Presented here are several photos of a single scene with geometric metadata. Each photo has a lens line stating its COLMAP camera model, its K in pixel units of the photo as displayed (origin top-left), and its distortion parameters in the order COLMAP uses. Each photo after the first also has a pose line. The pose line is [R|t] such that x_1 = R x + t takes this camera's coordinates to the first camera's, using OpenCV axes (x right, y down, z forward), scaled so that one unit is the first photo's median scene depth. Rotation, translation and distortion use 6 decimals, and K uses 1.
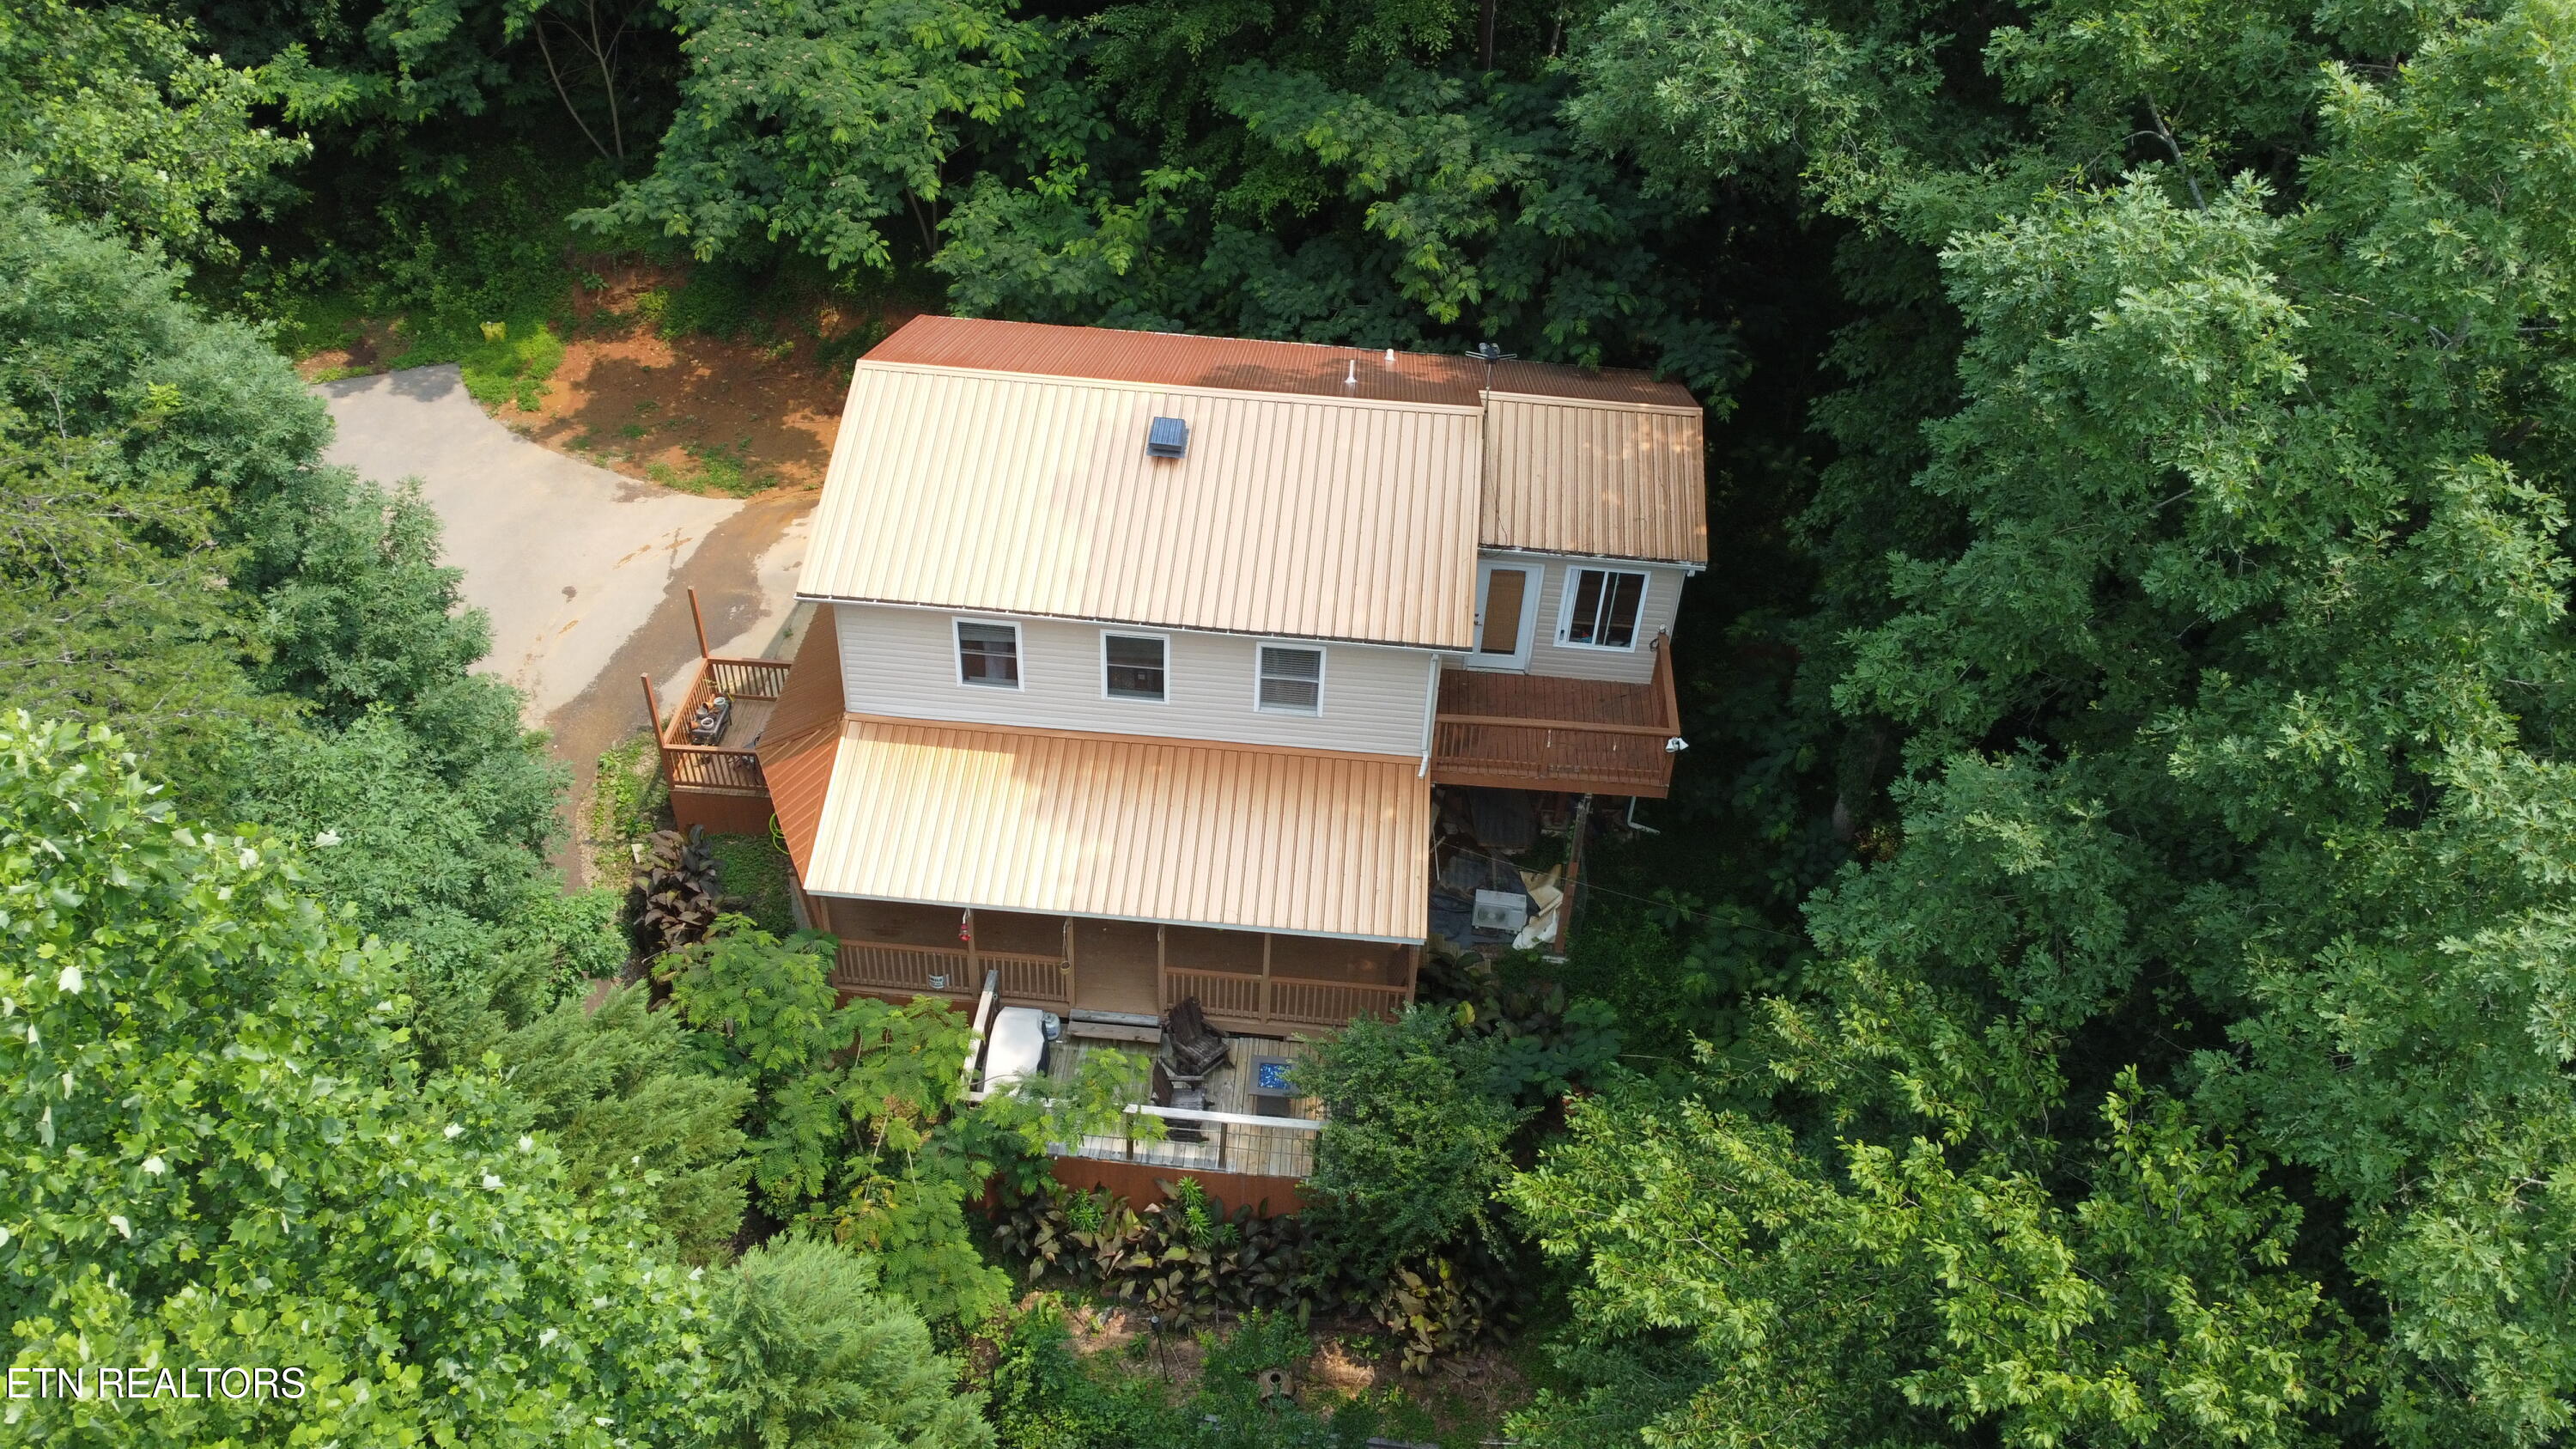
lens RADIAL K [[1964.7, 0, 1287.0], [0, 1964.7, 710.8], [0, 0, 1]] dist [0.004834, -0.007636]
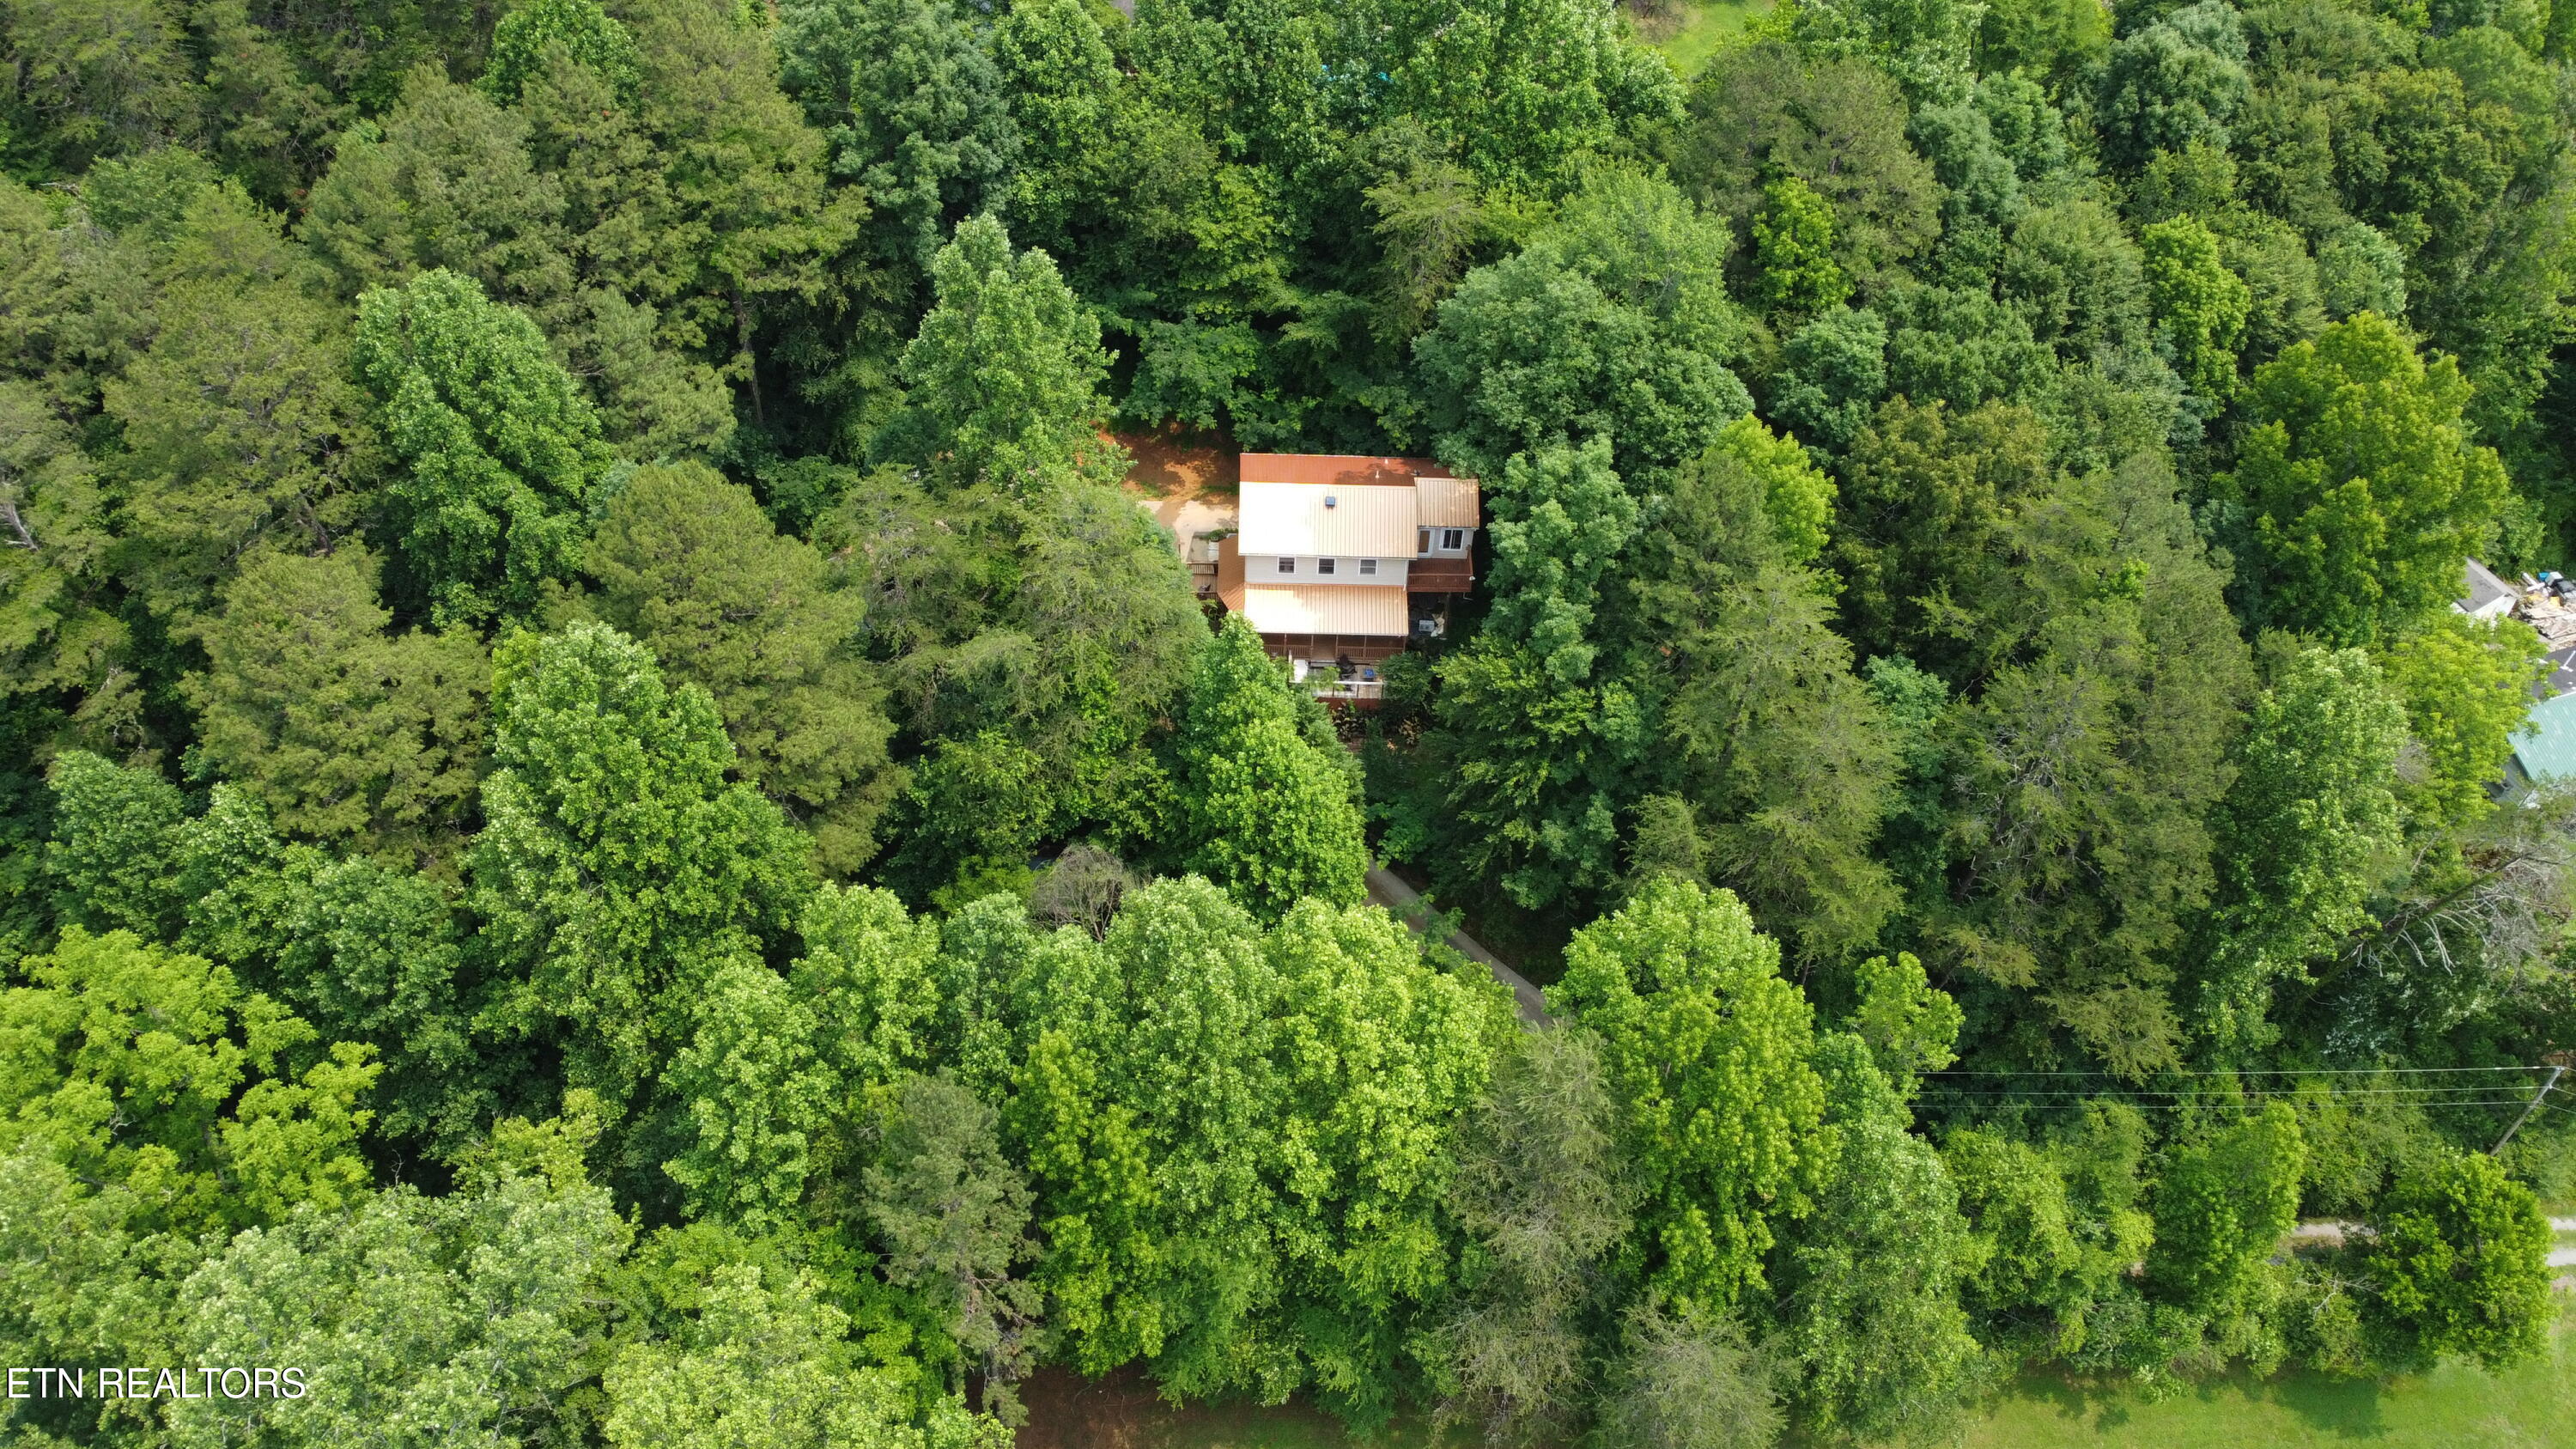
lens RADIAL K [[1964.7, 0, 1283.0], [0, 1964.7, 726.9], [0, 0, 1]] dist [0.004834, -0.007636]
pose [[0.997429, -0.062859, 0.034422, -0.300315], [0.057188, 0.987579, 0.146345, -0.265892], [-0.043194, -0.144000, 0.988635, -2.662577]]
